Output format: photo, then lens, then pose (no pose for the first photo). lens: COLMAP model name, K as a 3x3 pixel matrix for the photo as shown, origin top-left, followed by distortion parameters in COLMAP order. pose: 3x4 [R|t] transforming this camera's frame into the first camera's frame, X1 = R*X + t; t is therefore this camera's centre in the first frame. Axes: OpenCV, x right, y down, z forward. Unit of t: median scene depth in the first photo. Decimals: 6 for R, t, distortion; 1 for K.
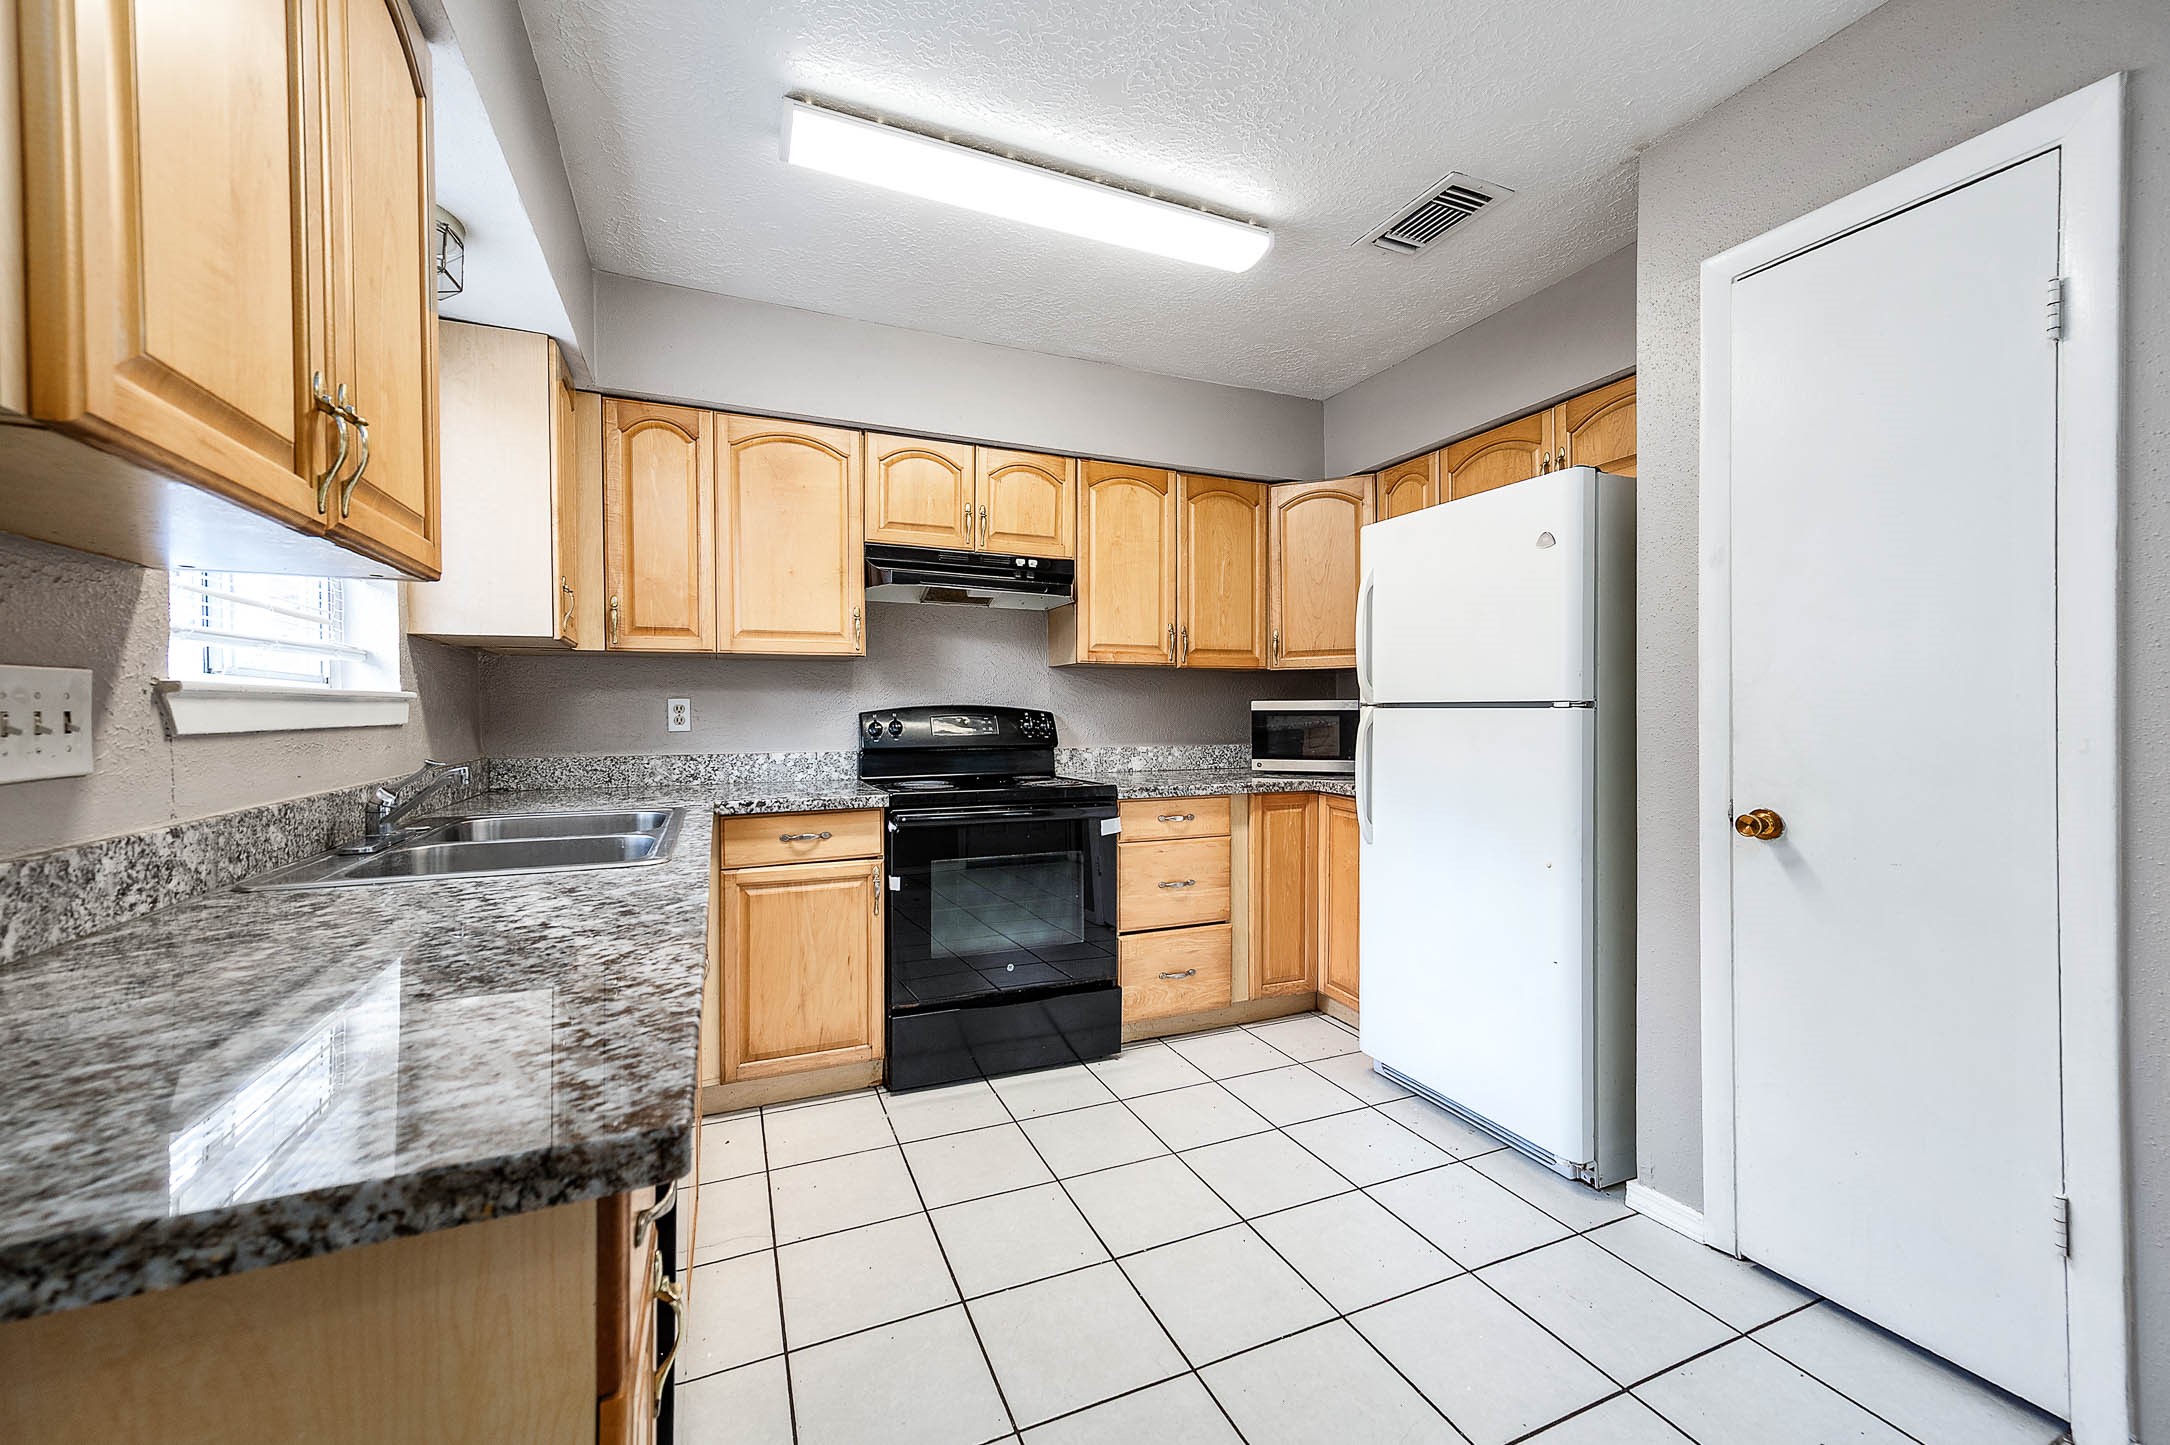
lens RADIAL K [[850.0, 0, 1089.6], [0, 850.0, 715.6], [0, 0, 1]] dist [0.008151, 0.000973]
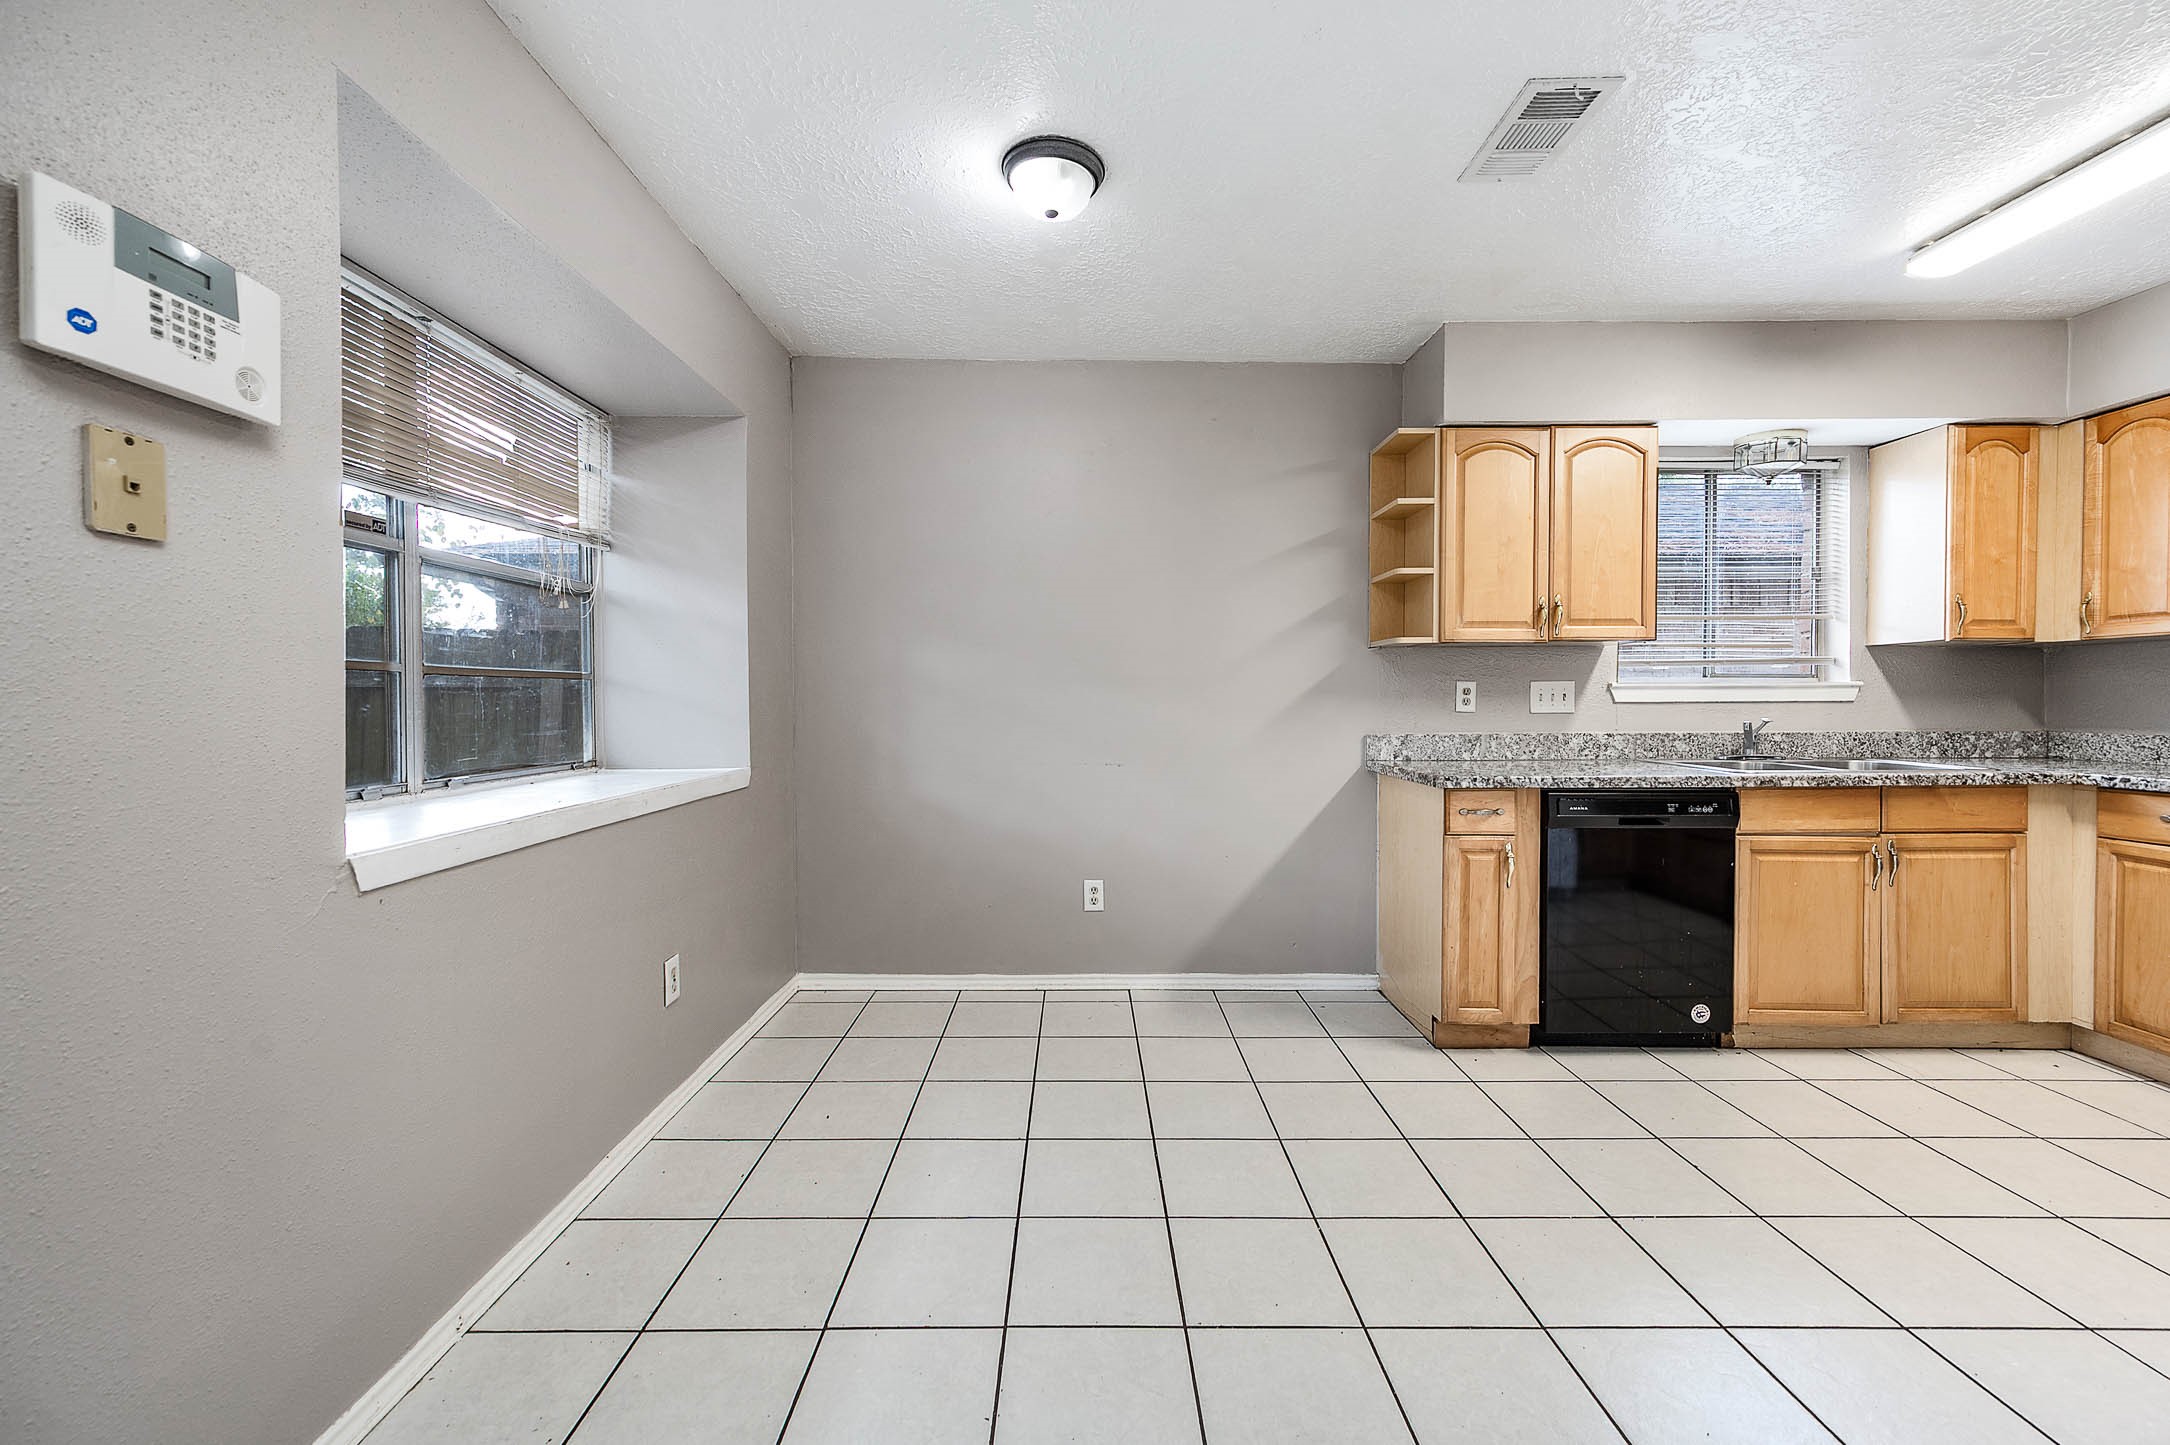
lens RADIAL K [[850.0, 0, 1078.6], [0, 850.0, 708.0], [0, 0, 1]] dist [0.008151, 0.000973]
pose [[-0.398427, 0.016006, -0.917060, 0.997265], [-0.002280, 0.999827, 0.018441, -0.002563], [0.917197, 0.009438, -0.398322, 0.211129]]
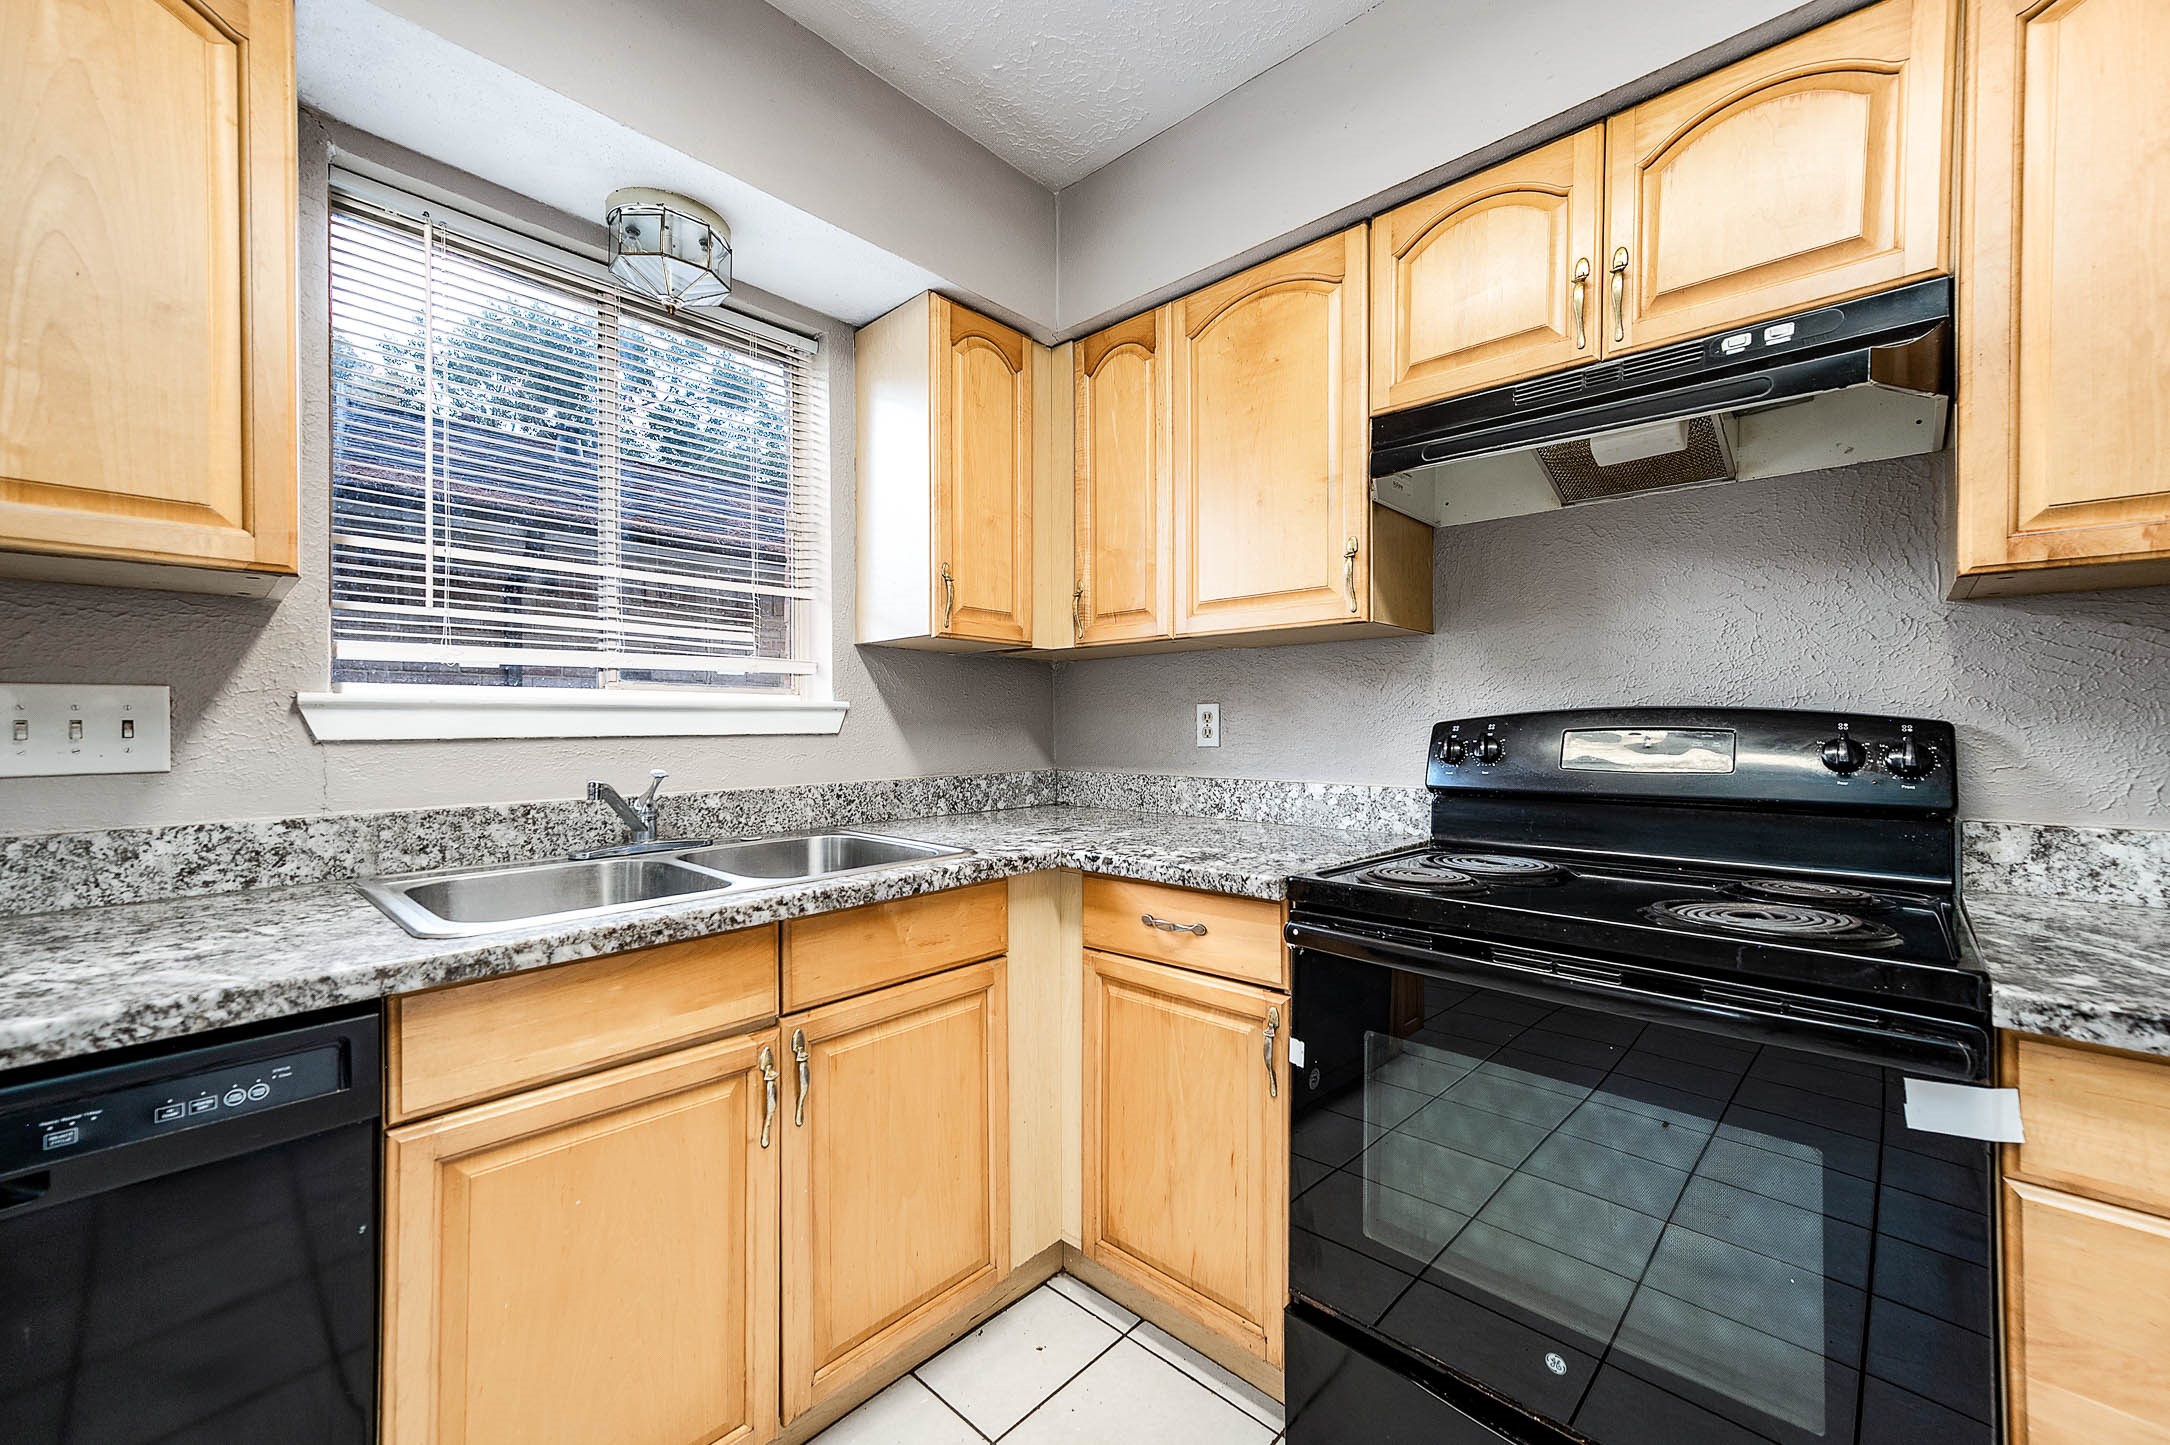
lens RADIAL K [[850.0, 0, 1087.5], [0, 850.0, 725.1], [0, 0, 1]] dist [0.008151, 0.000973]
pose [[0.404474, 0.003860, -0.914541, 0.186367], [-0.004163, 0.999989, 0.002380, -0.002462], [0.914540, 0.002844, 0.404486, 0.647082]]
